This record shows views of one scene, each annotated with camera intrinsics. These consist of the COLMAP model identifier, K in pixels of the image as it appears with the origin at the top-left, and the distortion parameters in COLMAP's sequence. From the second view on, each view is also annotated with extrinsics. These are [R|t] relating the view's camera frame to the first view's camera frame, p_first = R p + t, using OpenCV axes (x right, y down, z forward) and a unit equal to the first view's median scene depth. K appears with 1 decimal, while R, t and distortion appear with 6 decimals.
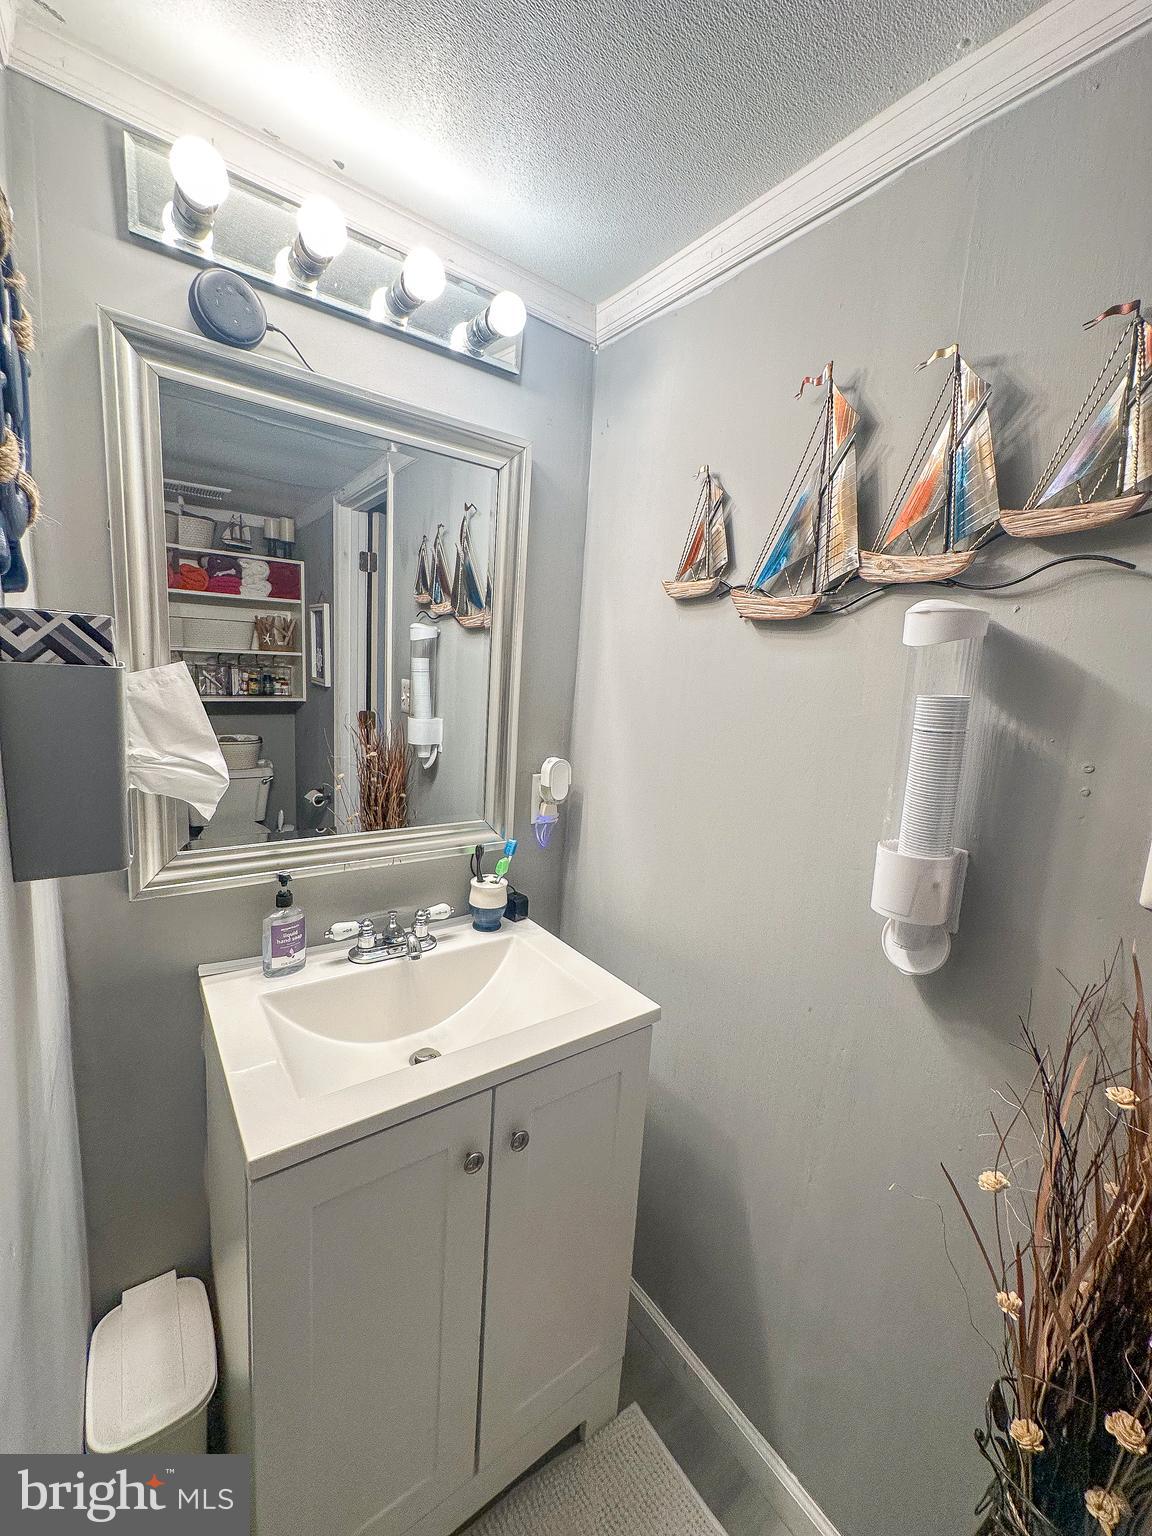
lens RADIAL K [[620.9, 0, 570.2], [0, 620.9, 765.1], [0, 0, 1]] dist [-0.003584, 0.001406]
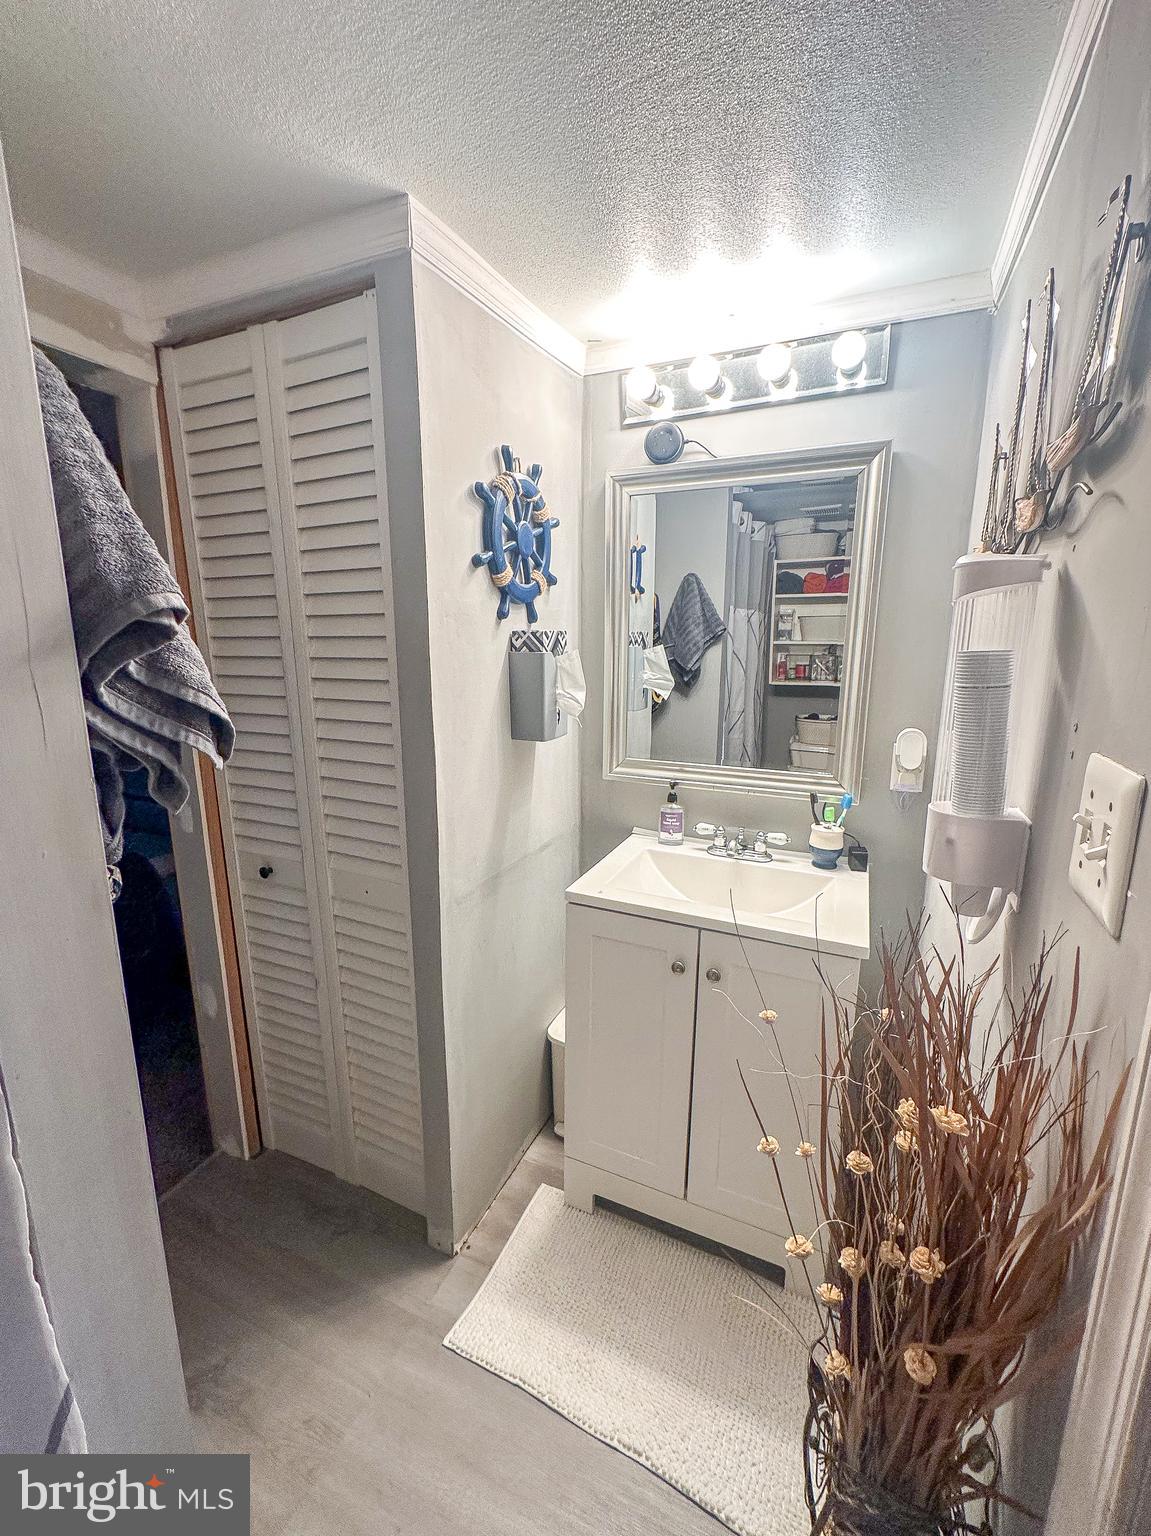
lens RADIAL K [[634.2, 0, 574.4], [0, 634.2, 766.3], [0, 0, 1]] dist [-0.002604, 0.000351]
pose [[0.488211, 0.117194, -0.864821, 0.823057], [-0.109899, 0.991310, 0.072294, 0.046296], [0.865779, 0.059748, 0.496848, -0.032571]]
